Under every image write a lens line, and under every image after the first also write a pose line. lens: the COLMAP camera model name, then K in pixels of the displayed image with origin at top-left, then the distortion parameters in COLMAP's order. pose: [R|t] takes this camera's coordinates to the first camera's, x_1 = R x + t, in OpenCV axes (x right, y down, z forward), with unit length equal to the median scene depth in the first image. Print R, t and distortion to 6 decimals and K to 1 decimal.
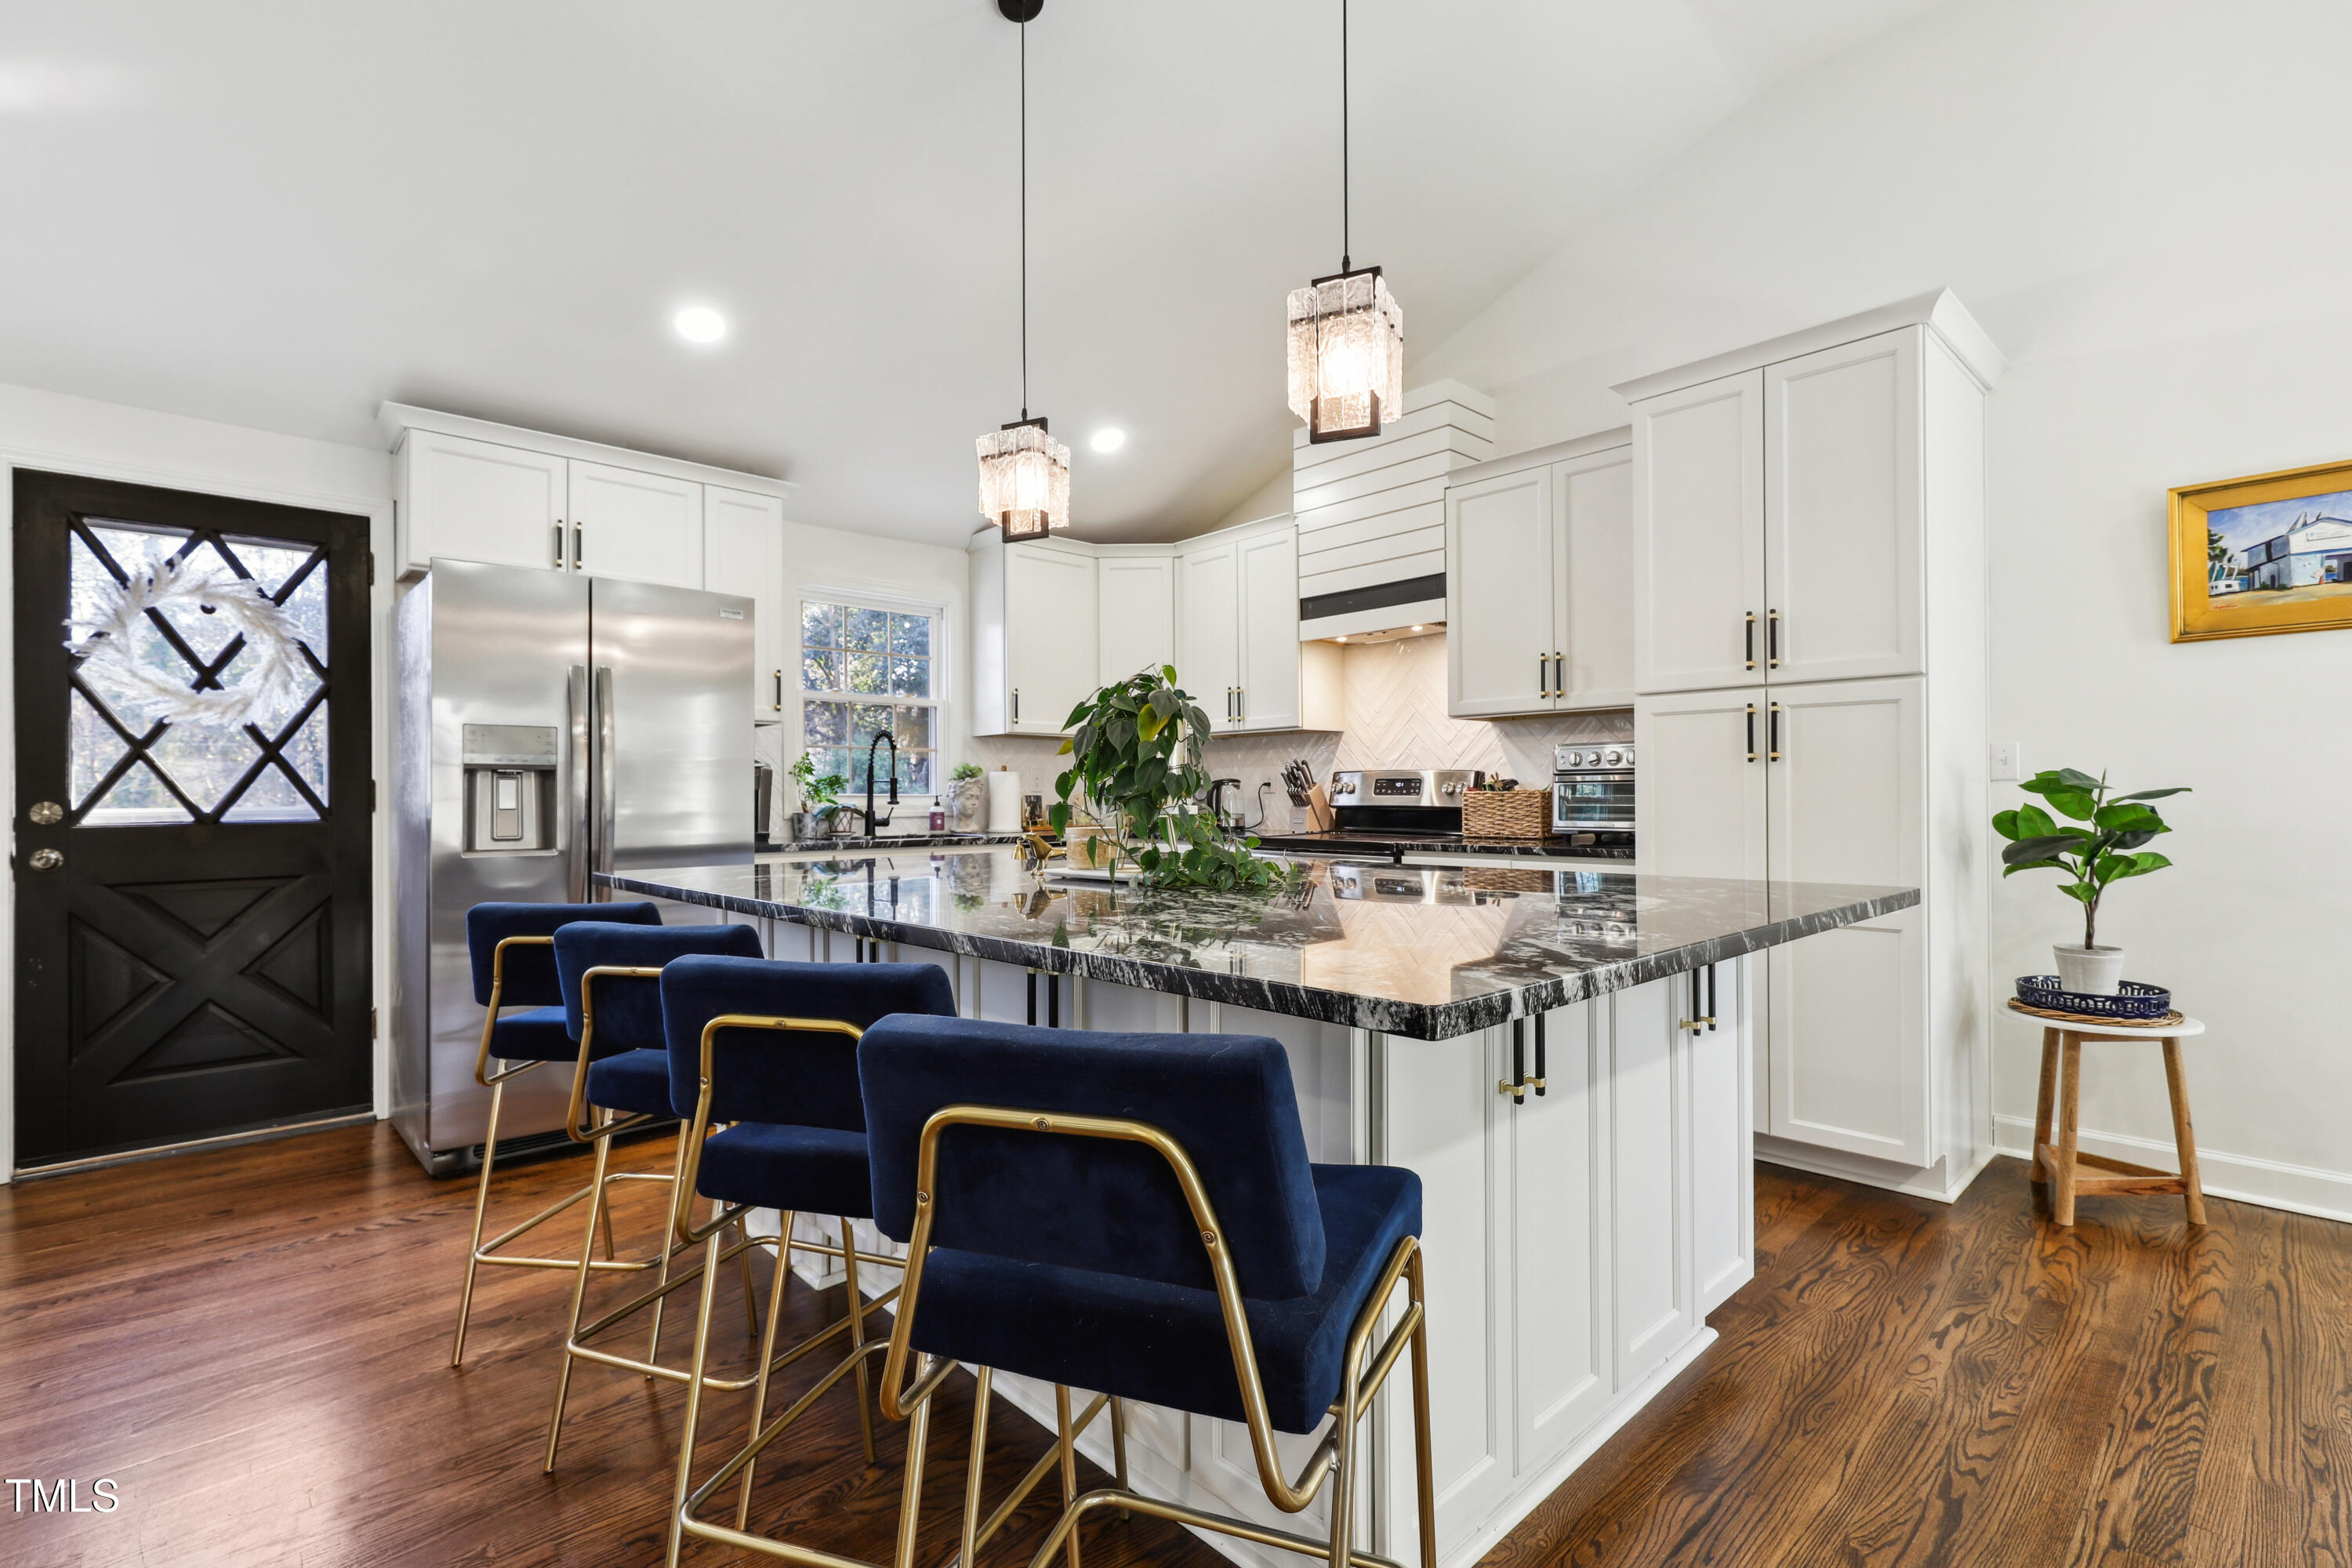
lens RADIAL K [[1066.9, 0, 1186.6], [0, 1066.9, 792.1], [0, 0, 1]] dist [0.002177, 0.000279]
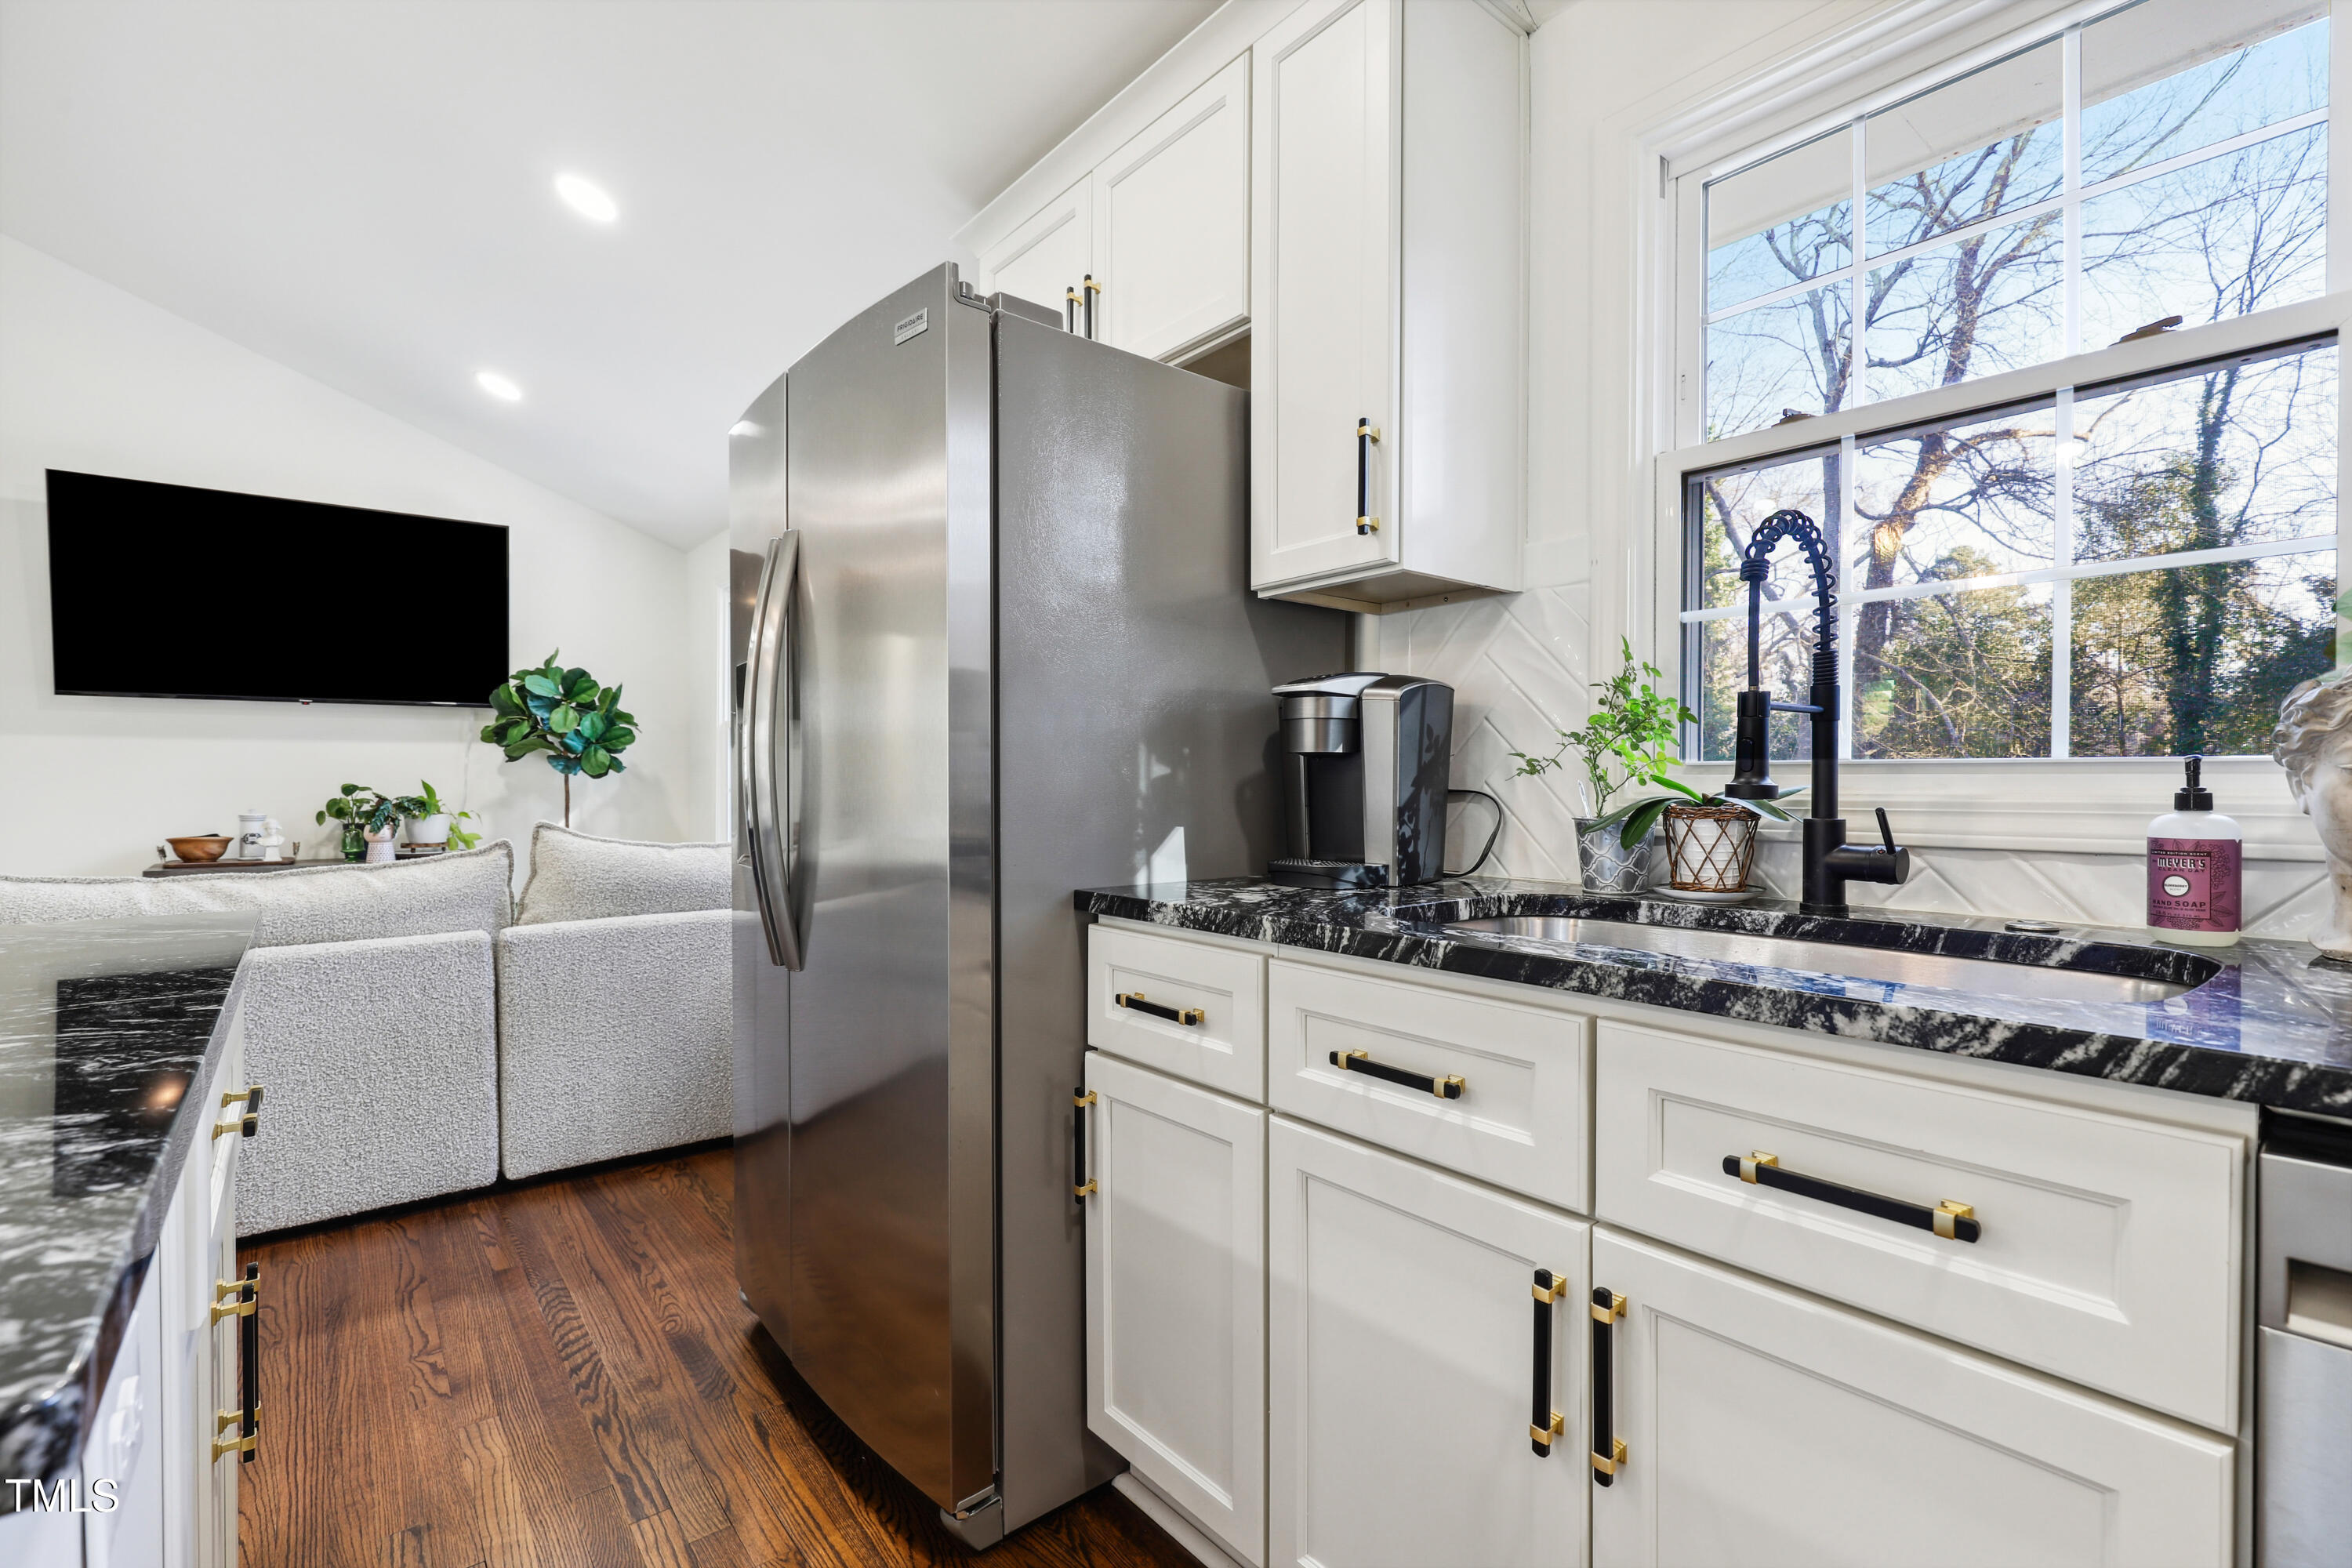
lens RADIAL K [[1066.9, 0, 1191.1], [0, 1066.9, 787.0], [0, 0, 1]] dist [0.002177, 0.000279]
pose [[-0.065798, 0.011287, -0.997769, -0.022498], [0.009435, 0.999898, 0.010689, 0.008567], [0.997788, -0.008711, -0.065898, 1.479326]]
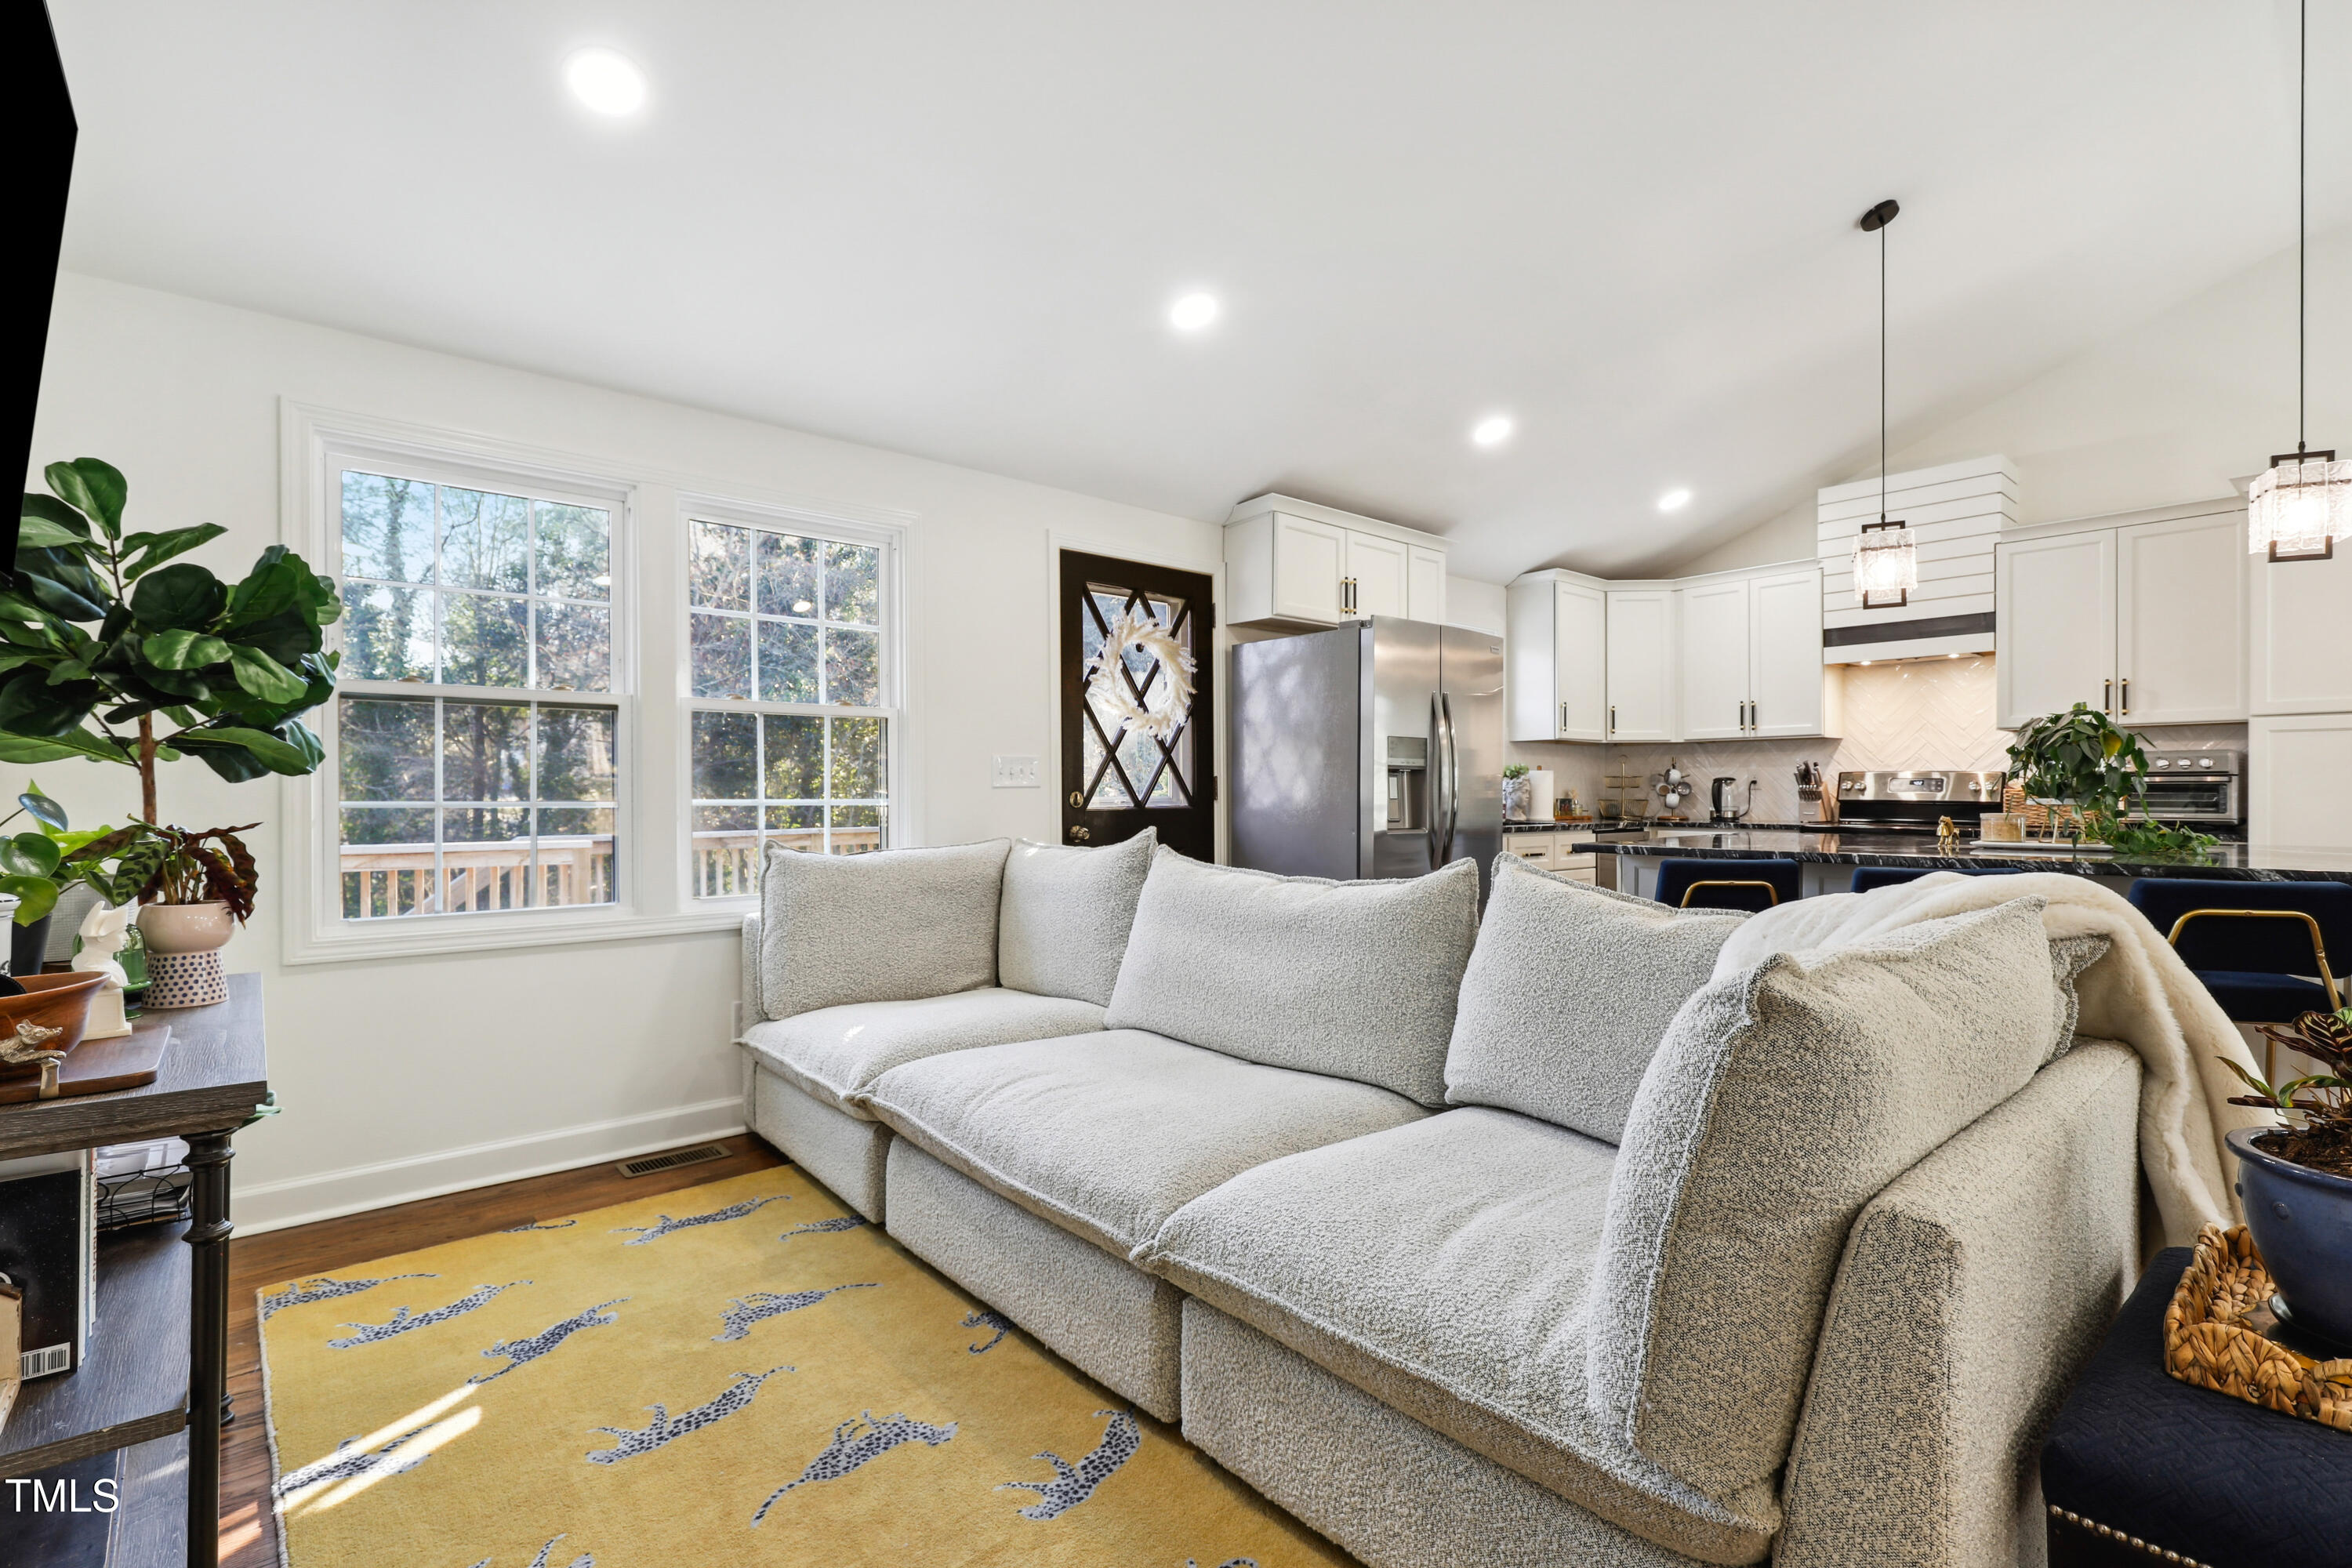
lens RADIAL K [[1066.9, 0, 1192.3], [0, 1066.9, 794.7], [0, 0, 1]] dist [0.002177, 0.000279]
pose [[0.999243, 0.005984, -0.038441, -0.973999], [-0.005697, 0.999955, 0.007568, 0.002920], [0.038485, -0.007344, 0.999232, -0.417489]]
